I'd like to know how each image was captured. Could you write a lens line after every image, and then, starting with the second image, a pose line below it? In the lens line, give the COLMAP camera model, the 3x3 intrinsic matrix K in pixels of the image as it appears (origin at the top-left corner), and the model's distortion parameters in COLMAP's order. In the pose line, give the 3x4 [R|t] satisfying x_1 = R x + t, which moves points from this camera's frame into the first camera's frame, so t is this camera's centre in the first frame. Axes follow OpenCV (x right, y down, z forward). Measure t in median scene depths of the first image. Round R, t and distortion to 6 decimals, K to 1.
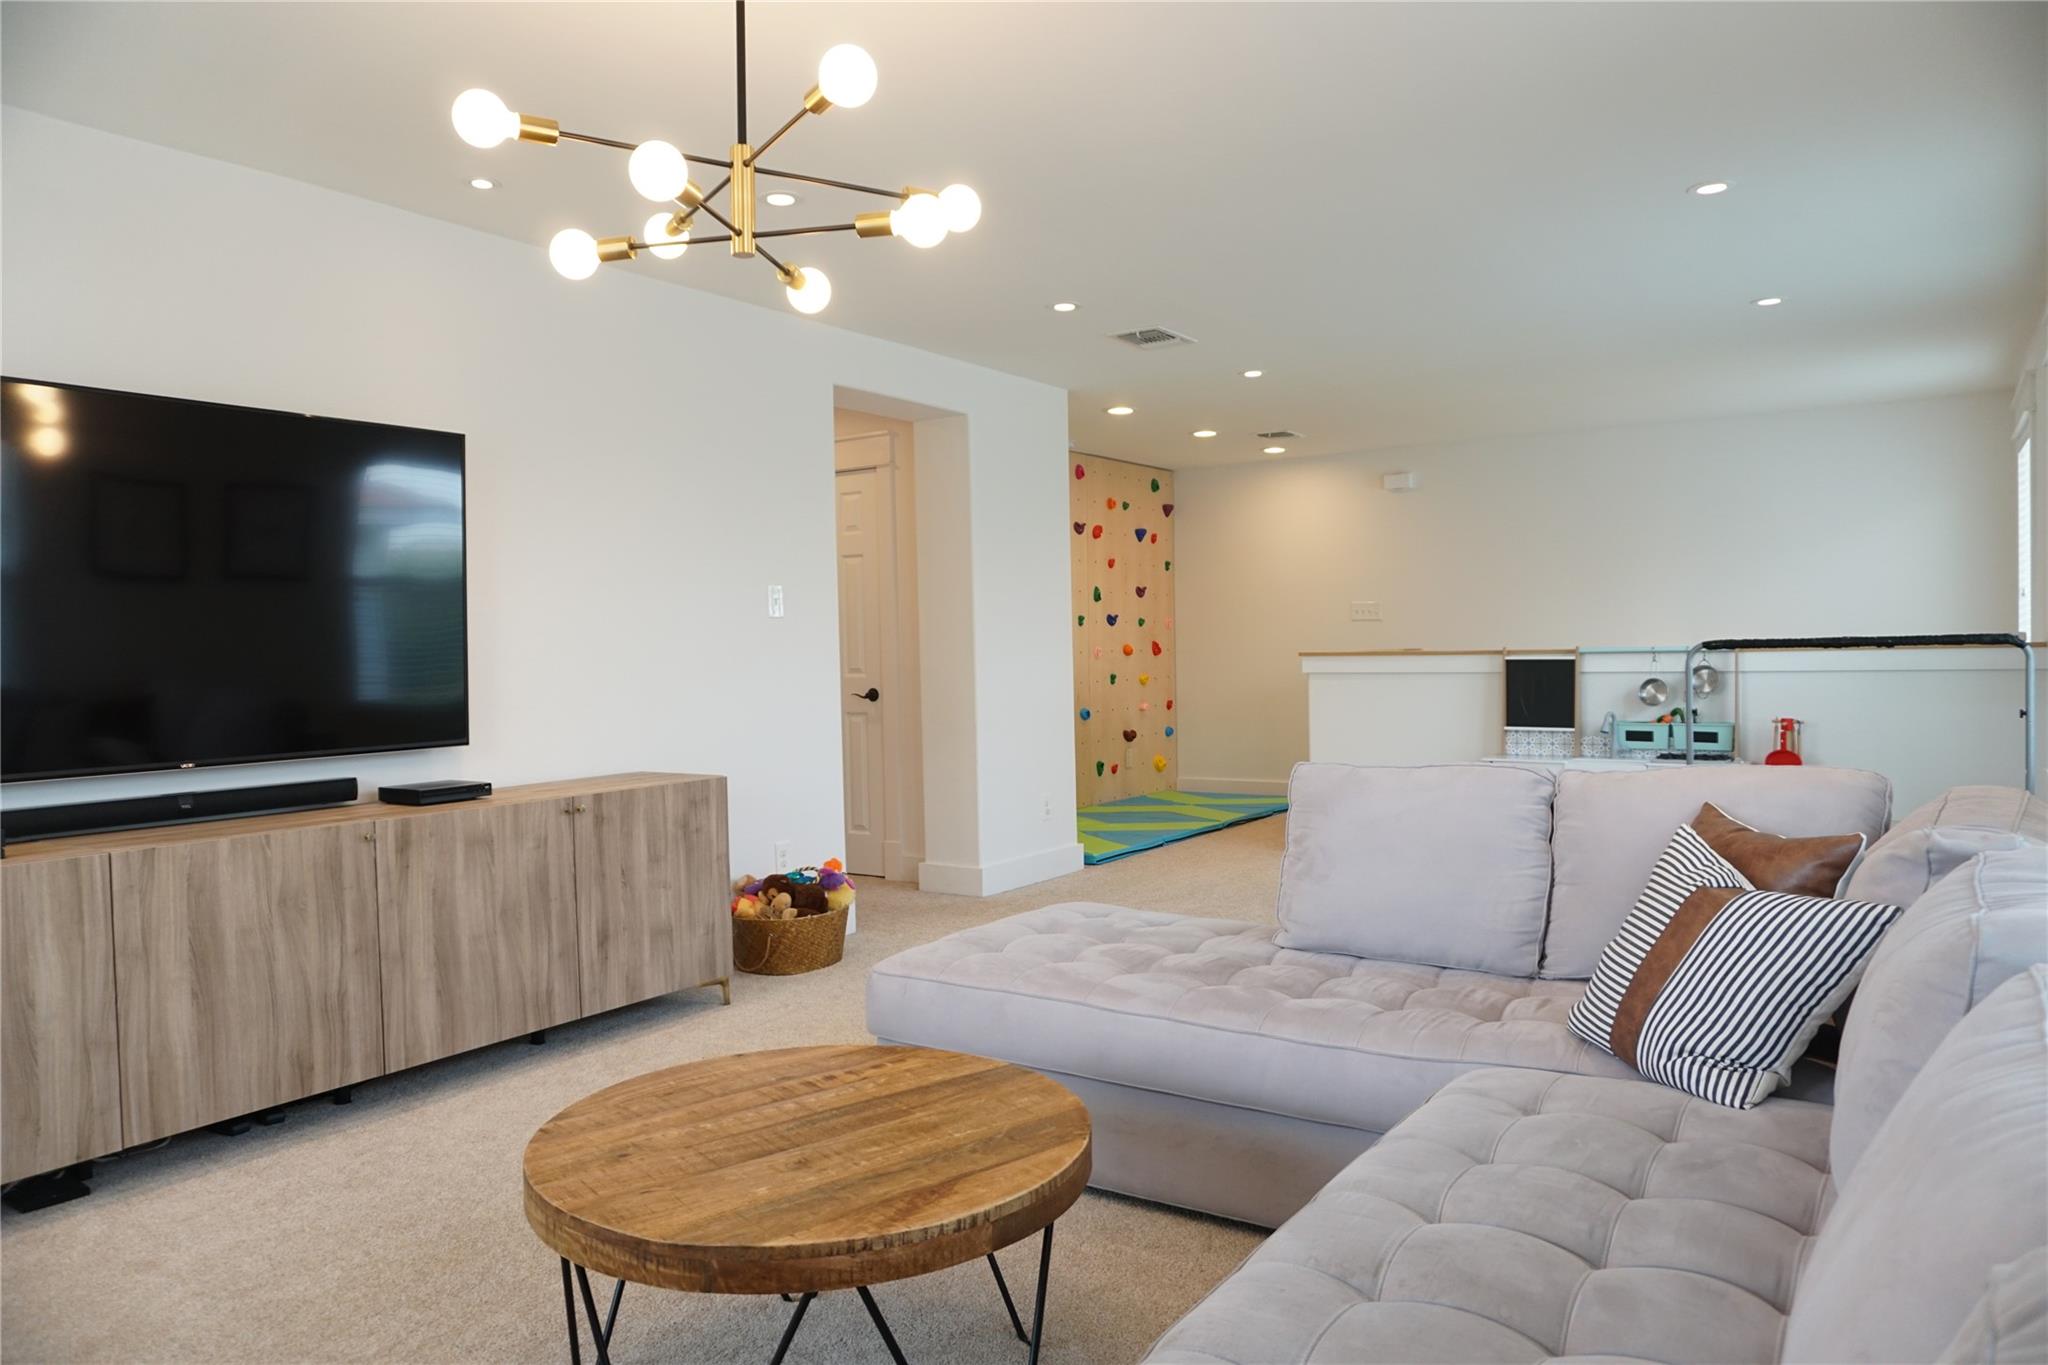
lens RADIAL K [[1367.8, 0, 1023.3], [0, 1367.8, 687.3], [0, 0, 1]] dist [-0.045132, 0.029200]
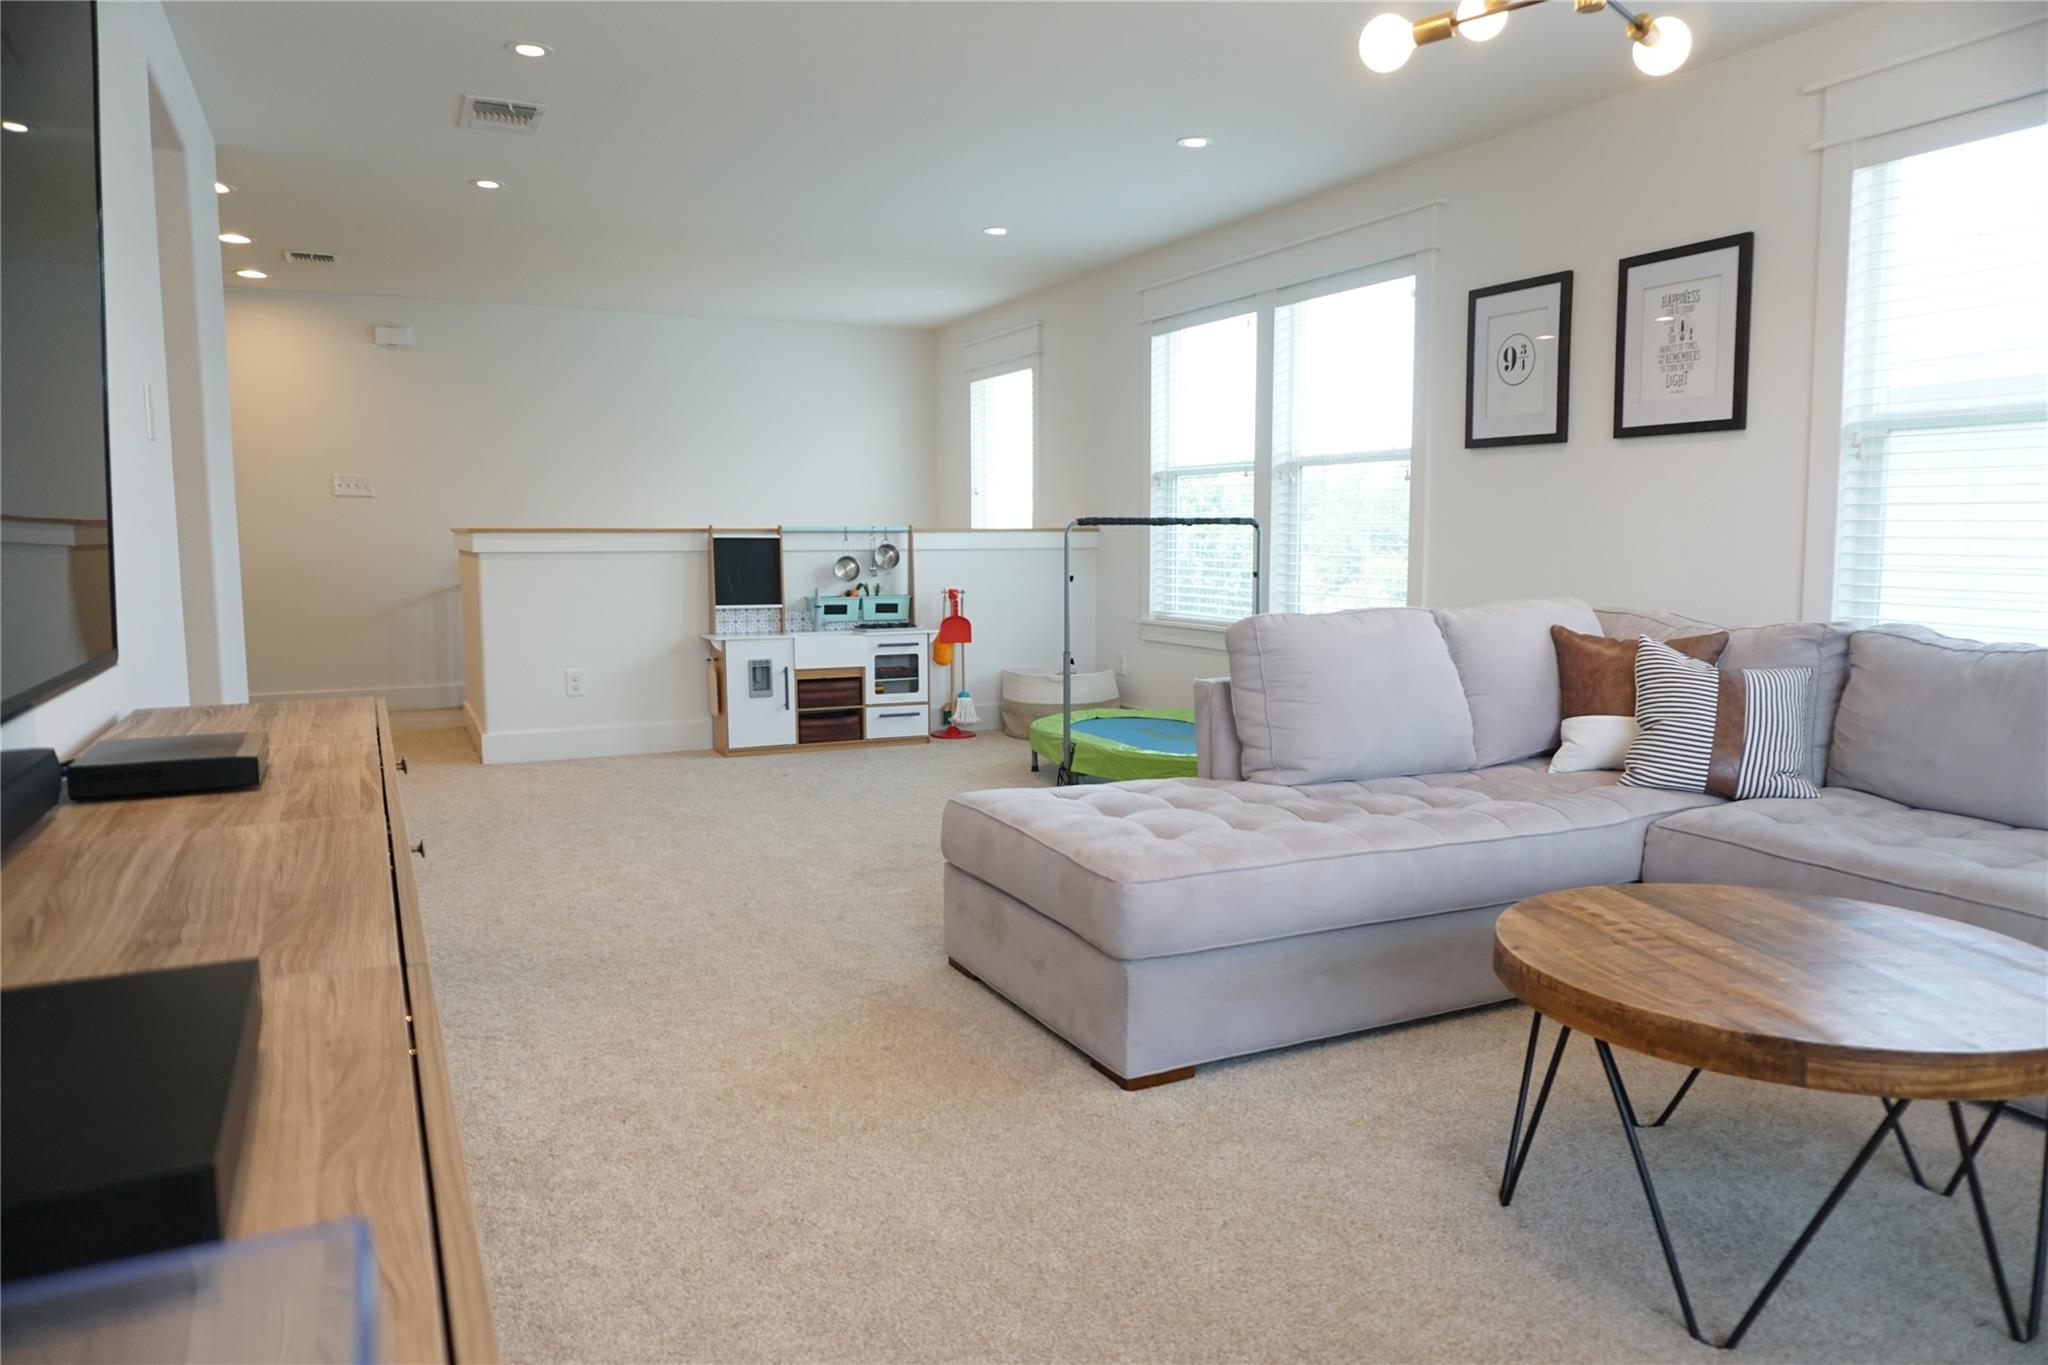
lens RADIAL K [[1367.8, 0, 1021.7], [0, 1367.8, 677.4], [0, 0, 1]] dist [-0.045132, 0.029200]
pose [[0.501663, -0.071147, 0.862133, -1.302501], [0.015542, 0.997193, 0.073249, 0.038586], [-0.864924, -0.023347, 0.501360, 1.006746]]
